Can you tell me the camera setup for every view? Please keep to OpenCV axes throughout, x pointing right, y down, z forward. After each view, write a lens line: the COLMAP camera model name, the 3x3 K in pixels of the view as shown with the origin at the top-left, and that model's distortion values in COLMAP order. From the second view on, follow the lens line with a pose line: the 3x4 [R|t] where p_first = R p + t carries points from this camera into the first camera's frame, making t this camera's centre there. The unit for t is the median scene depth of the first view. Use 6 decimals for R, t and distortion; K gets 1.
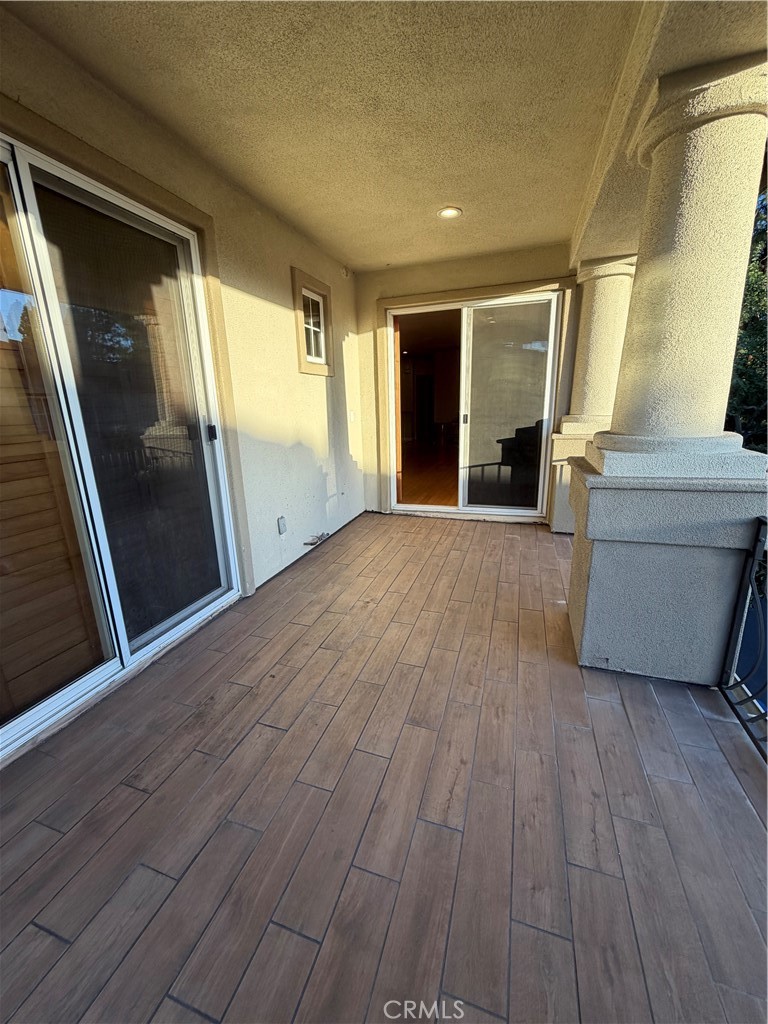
lens RADIAL K [[408.1, 0, 383.8], [0, 408.1, 510.3], [0, 0, 1]] dist [-0.000370, 0.000032]
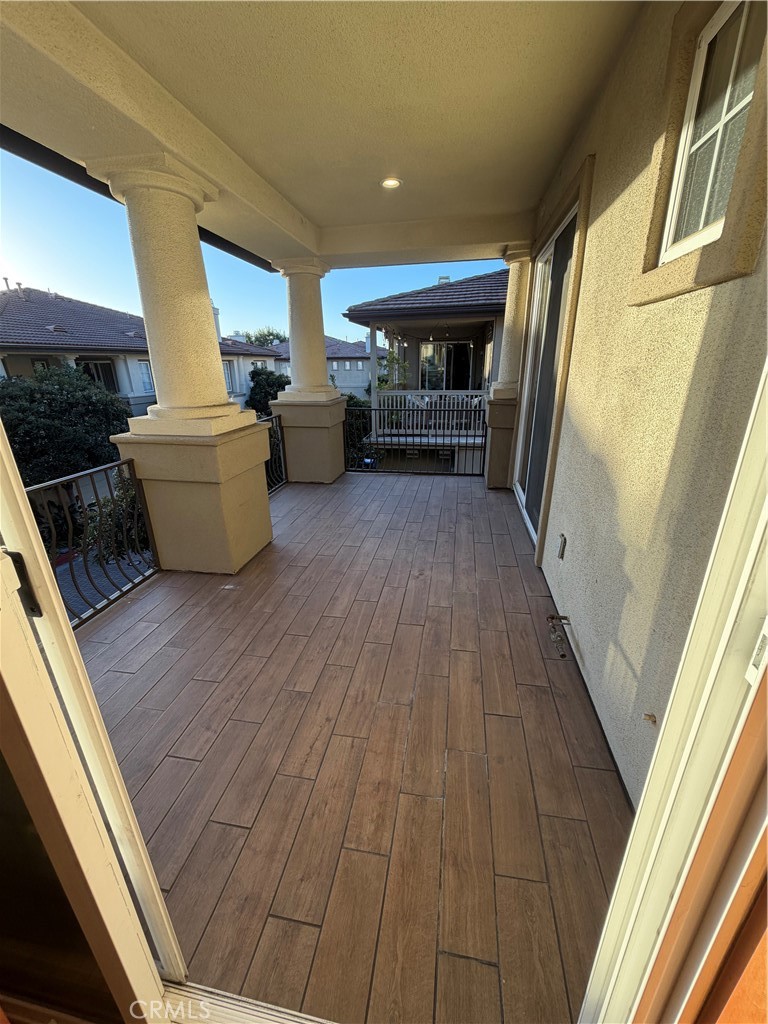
lens RADIAL K [[408.1, 0, 383.8], [0, 408.1, 510.3], [0, 0, 1]] dist [-0.000370, 0.000032]
pose [[-0.989548, 0.085419, -0.116185, 0.158266], [0.003493, 0.819647, 0.572858, -0.497569], [0.144164, 0.566464, -0.811378, 1.748206]]
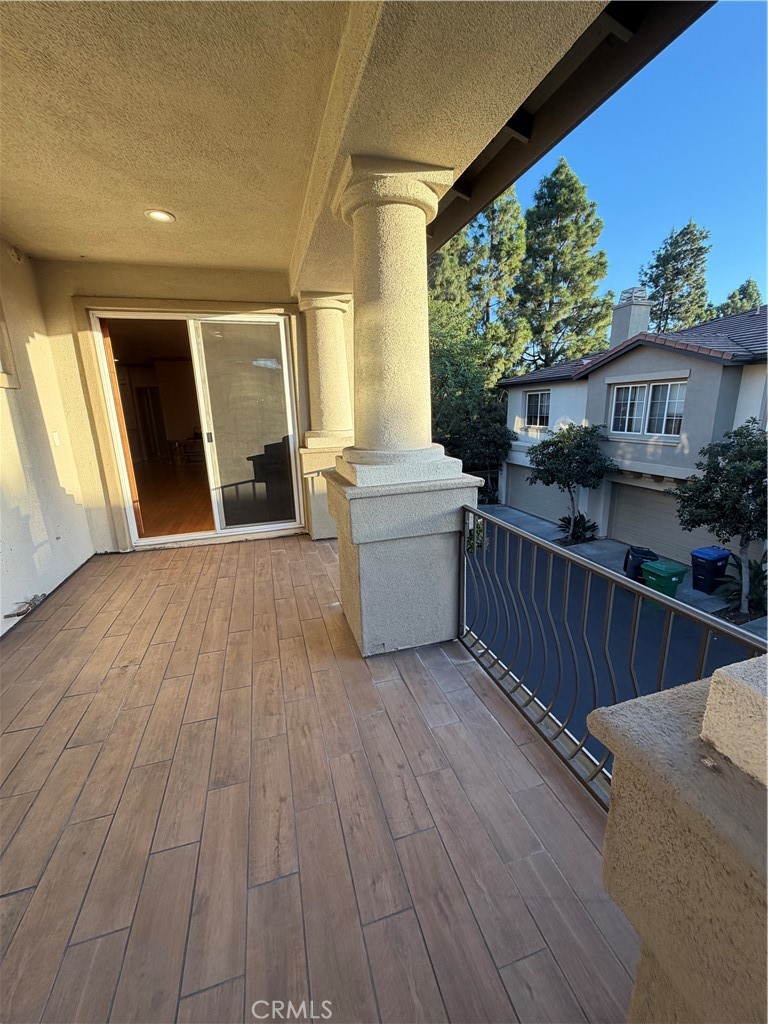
lens RADIAL K [[408.1, 0, 383.8], [0, 408.1, 510.3], [0, 0, 1]] dist [-0.000370, 0.000032]
pose [[0.818732, -0.135114, 0.558052, -0.029963], [0.152280, 0.988210, 0.015849, -0.017916], [-0.553614, 0.072005, 0.829655, 0.014562]]
